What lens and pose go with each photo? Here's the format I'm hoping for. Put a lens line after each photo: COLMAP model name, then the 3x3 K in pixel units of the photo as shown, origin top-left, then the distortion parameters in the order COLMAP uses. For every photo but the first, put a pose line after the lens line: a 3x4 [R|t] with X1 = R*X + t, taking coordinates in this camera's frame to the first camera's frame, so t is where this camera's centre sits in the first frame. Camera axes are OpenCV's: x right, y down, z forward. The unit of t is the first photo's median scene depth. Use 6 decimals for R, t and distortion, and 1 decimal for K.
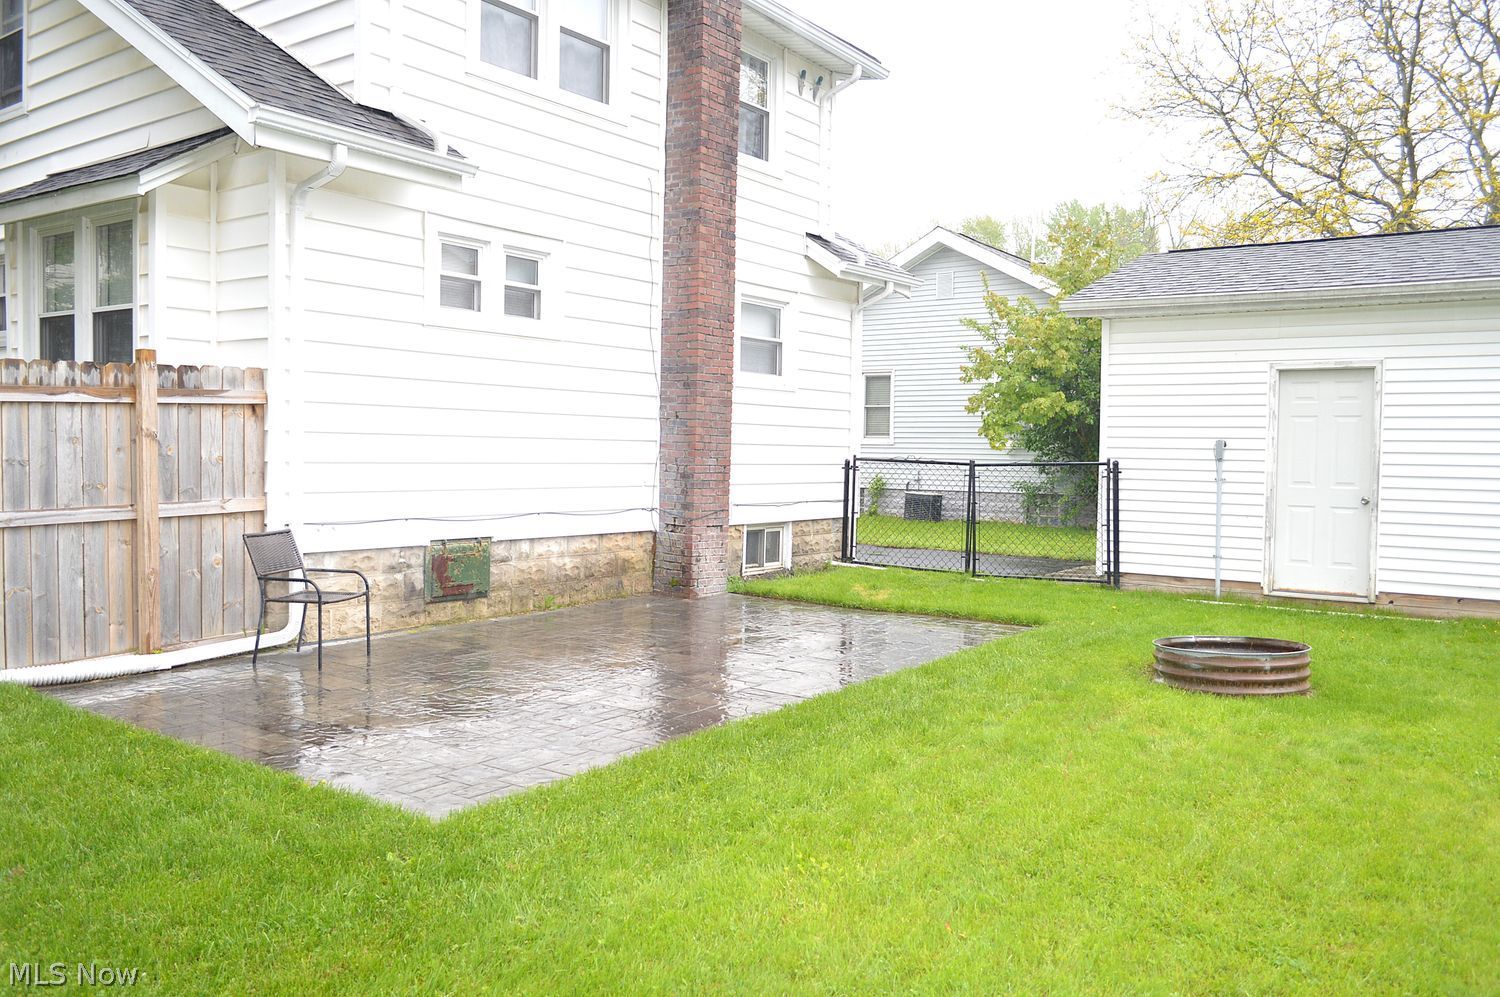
lens RADIAL K [[1187.4, 0, 750.0], [0, 1187.4, 498.5], [0, 0, 1]] dist [-0.003175, -0.006429]
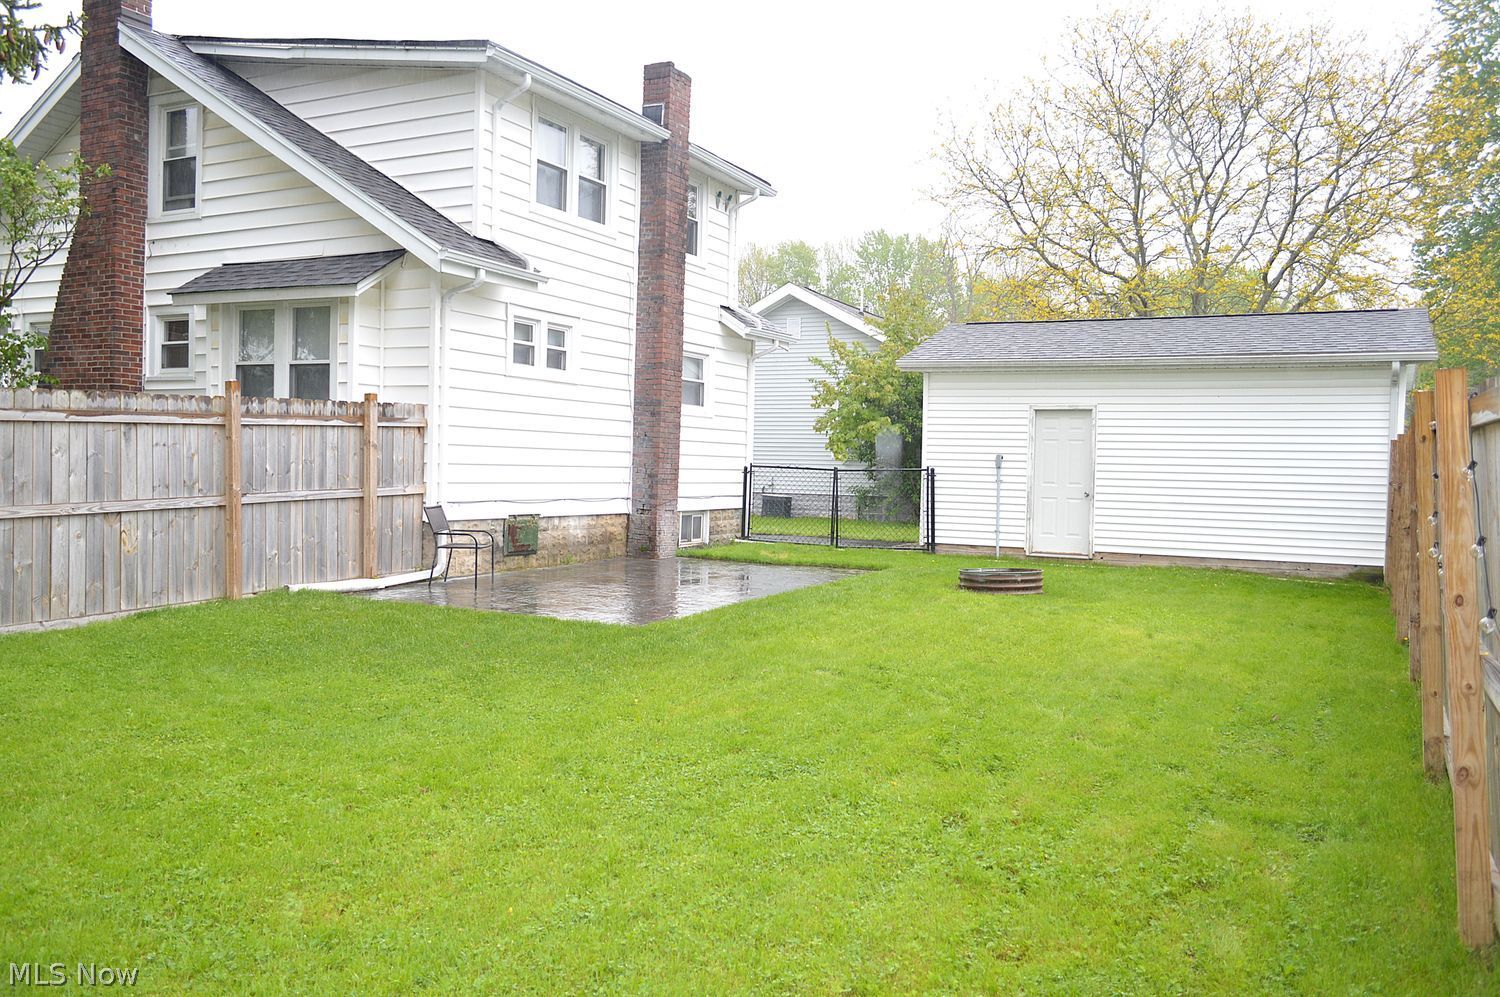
lens RADIAL K [[1187.4, 0, 750.0], [0, 1187.4, 498.5], [0, 0, 1]] dist [-0.003175, -0.006429]
pose [[0.987296, 0.003272, 0.158857, -0.166764], [-0.001738, 0.999951, -0.009795, 0.023130], [-0.158881, 0.009395, 0.987253, -0.468371]]
